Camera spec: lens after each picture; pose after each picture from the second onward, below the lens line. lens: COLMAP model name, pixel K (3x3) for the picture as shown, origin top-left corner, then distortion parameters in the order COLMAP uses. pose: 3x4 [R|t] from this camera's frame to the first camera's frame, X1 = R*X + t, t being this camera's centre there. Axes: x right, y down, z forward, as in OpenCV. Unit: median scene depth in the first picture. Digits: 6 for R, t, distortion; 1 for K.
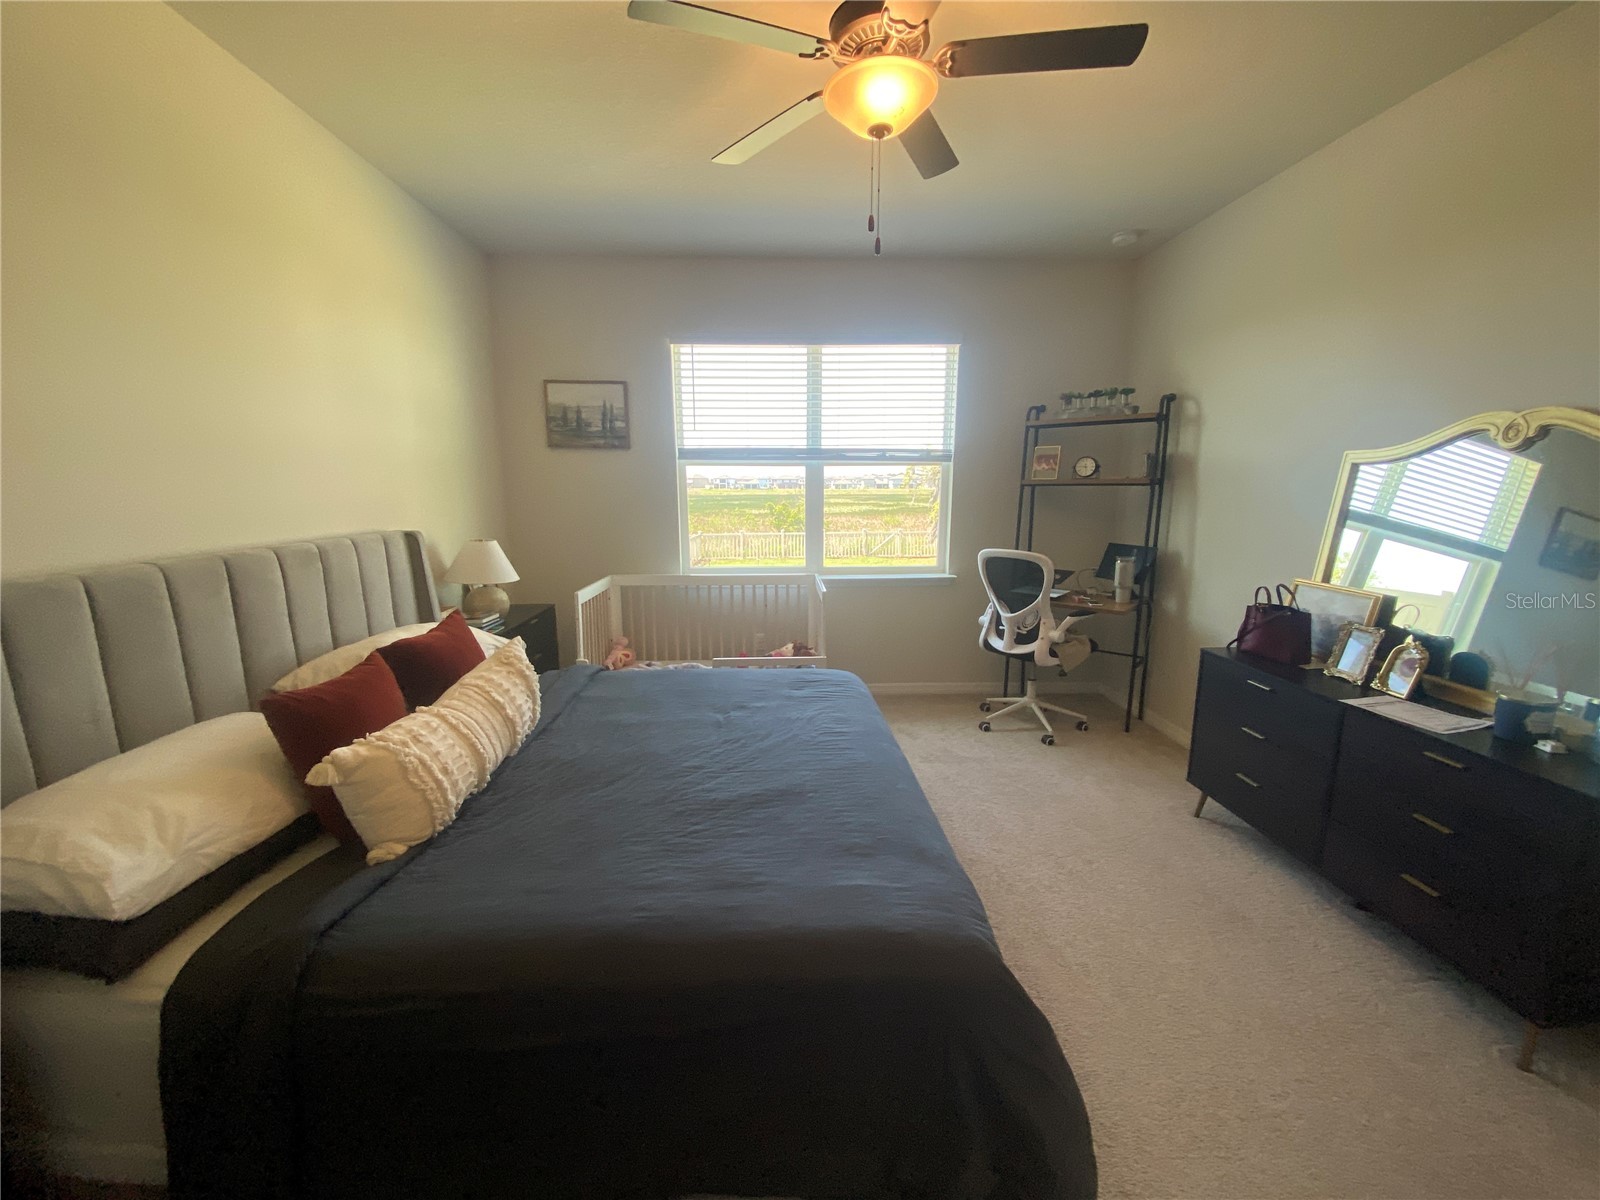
lens RADIAL K [[652.5, 0, 791.0], [0, 652.5, 603.9], [0, 0, 1]] dist [0.060140, -0.042169]
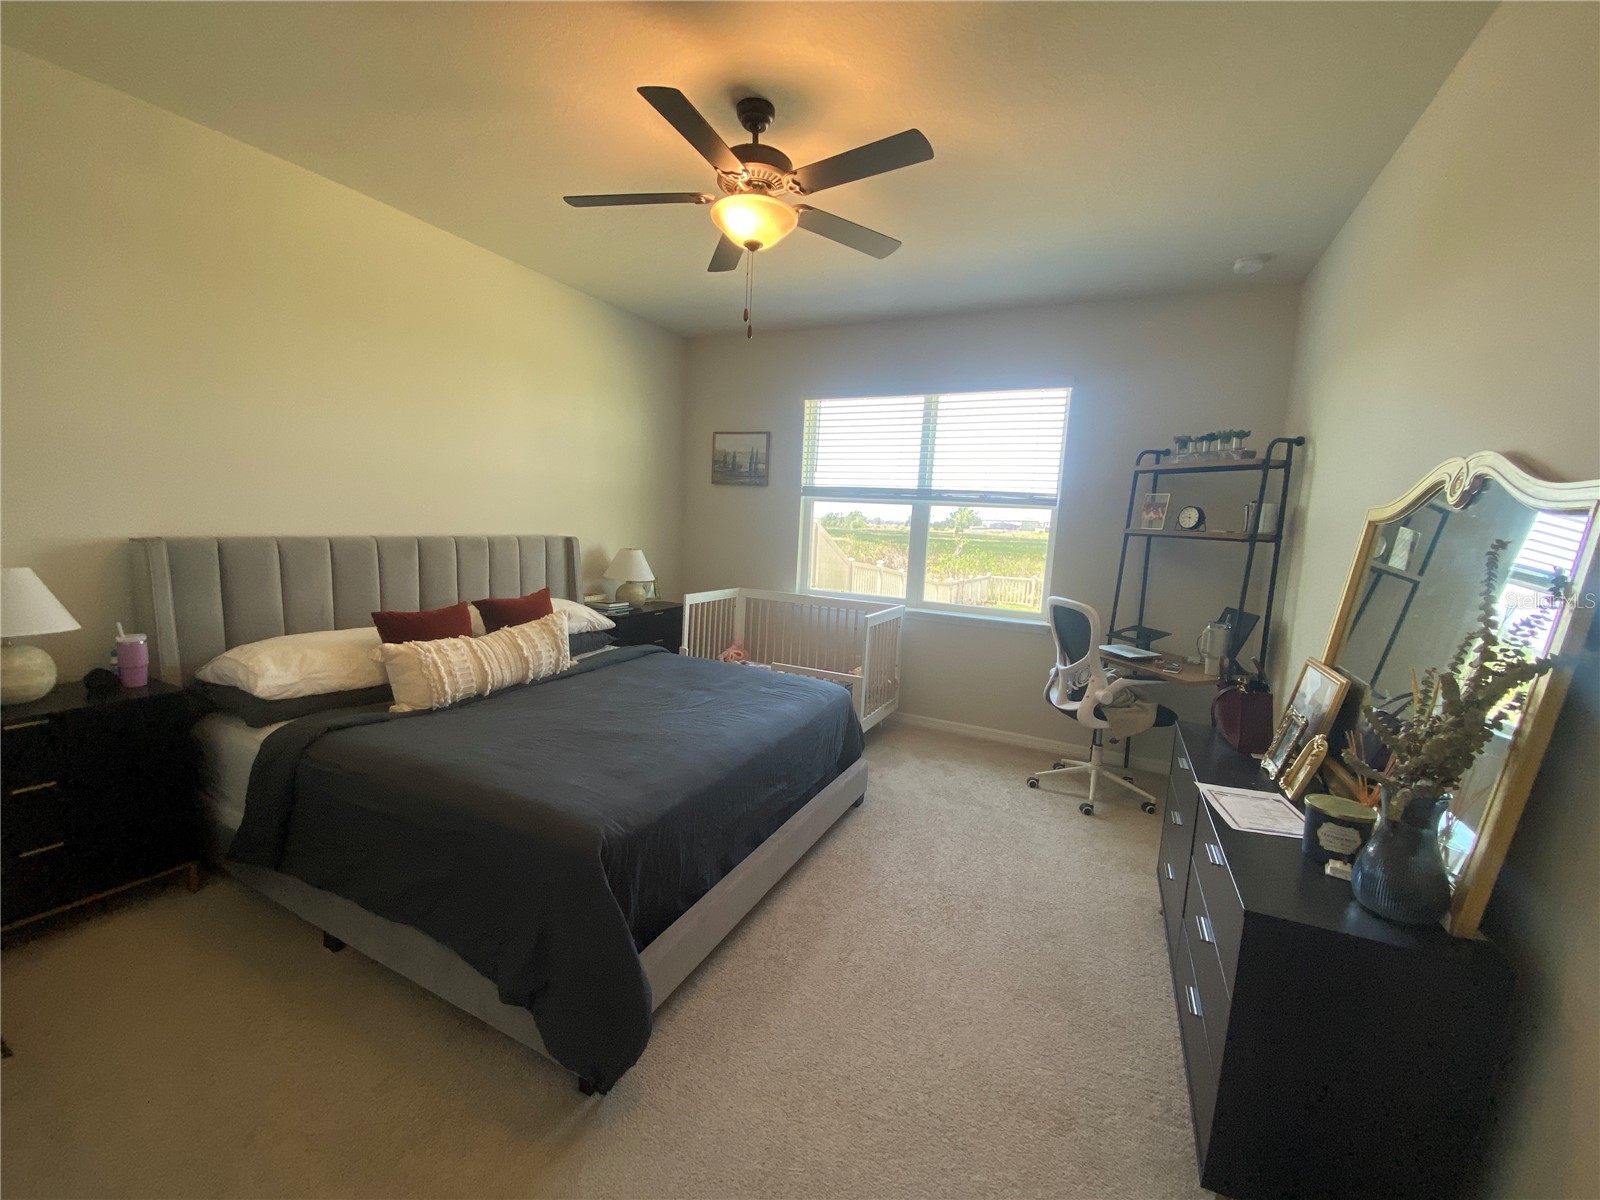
lens RADIAL K [[652.5, 0, 791.0], [0, 652.5, 603.9], [0, 0, 1]] dist [0.060140, -0.042169]
pose [[0.873327, 0.109541, -0.474659, 0.413646], [-0.138148, 0.990078, -0.025690, 0.004429], [0.467136, 0.088009, 0.879795, -0.023866]]
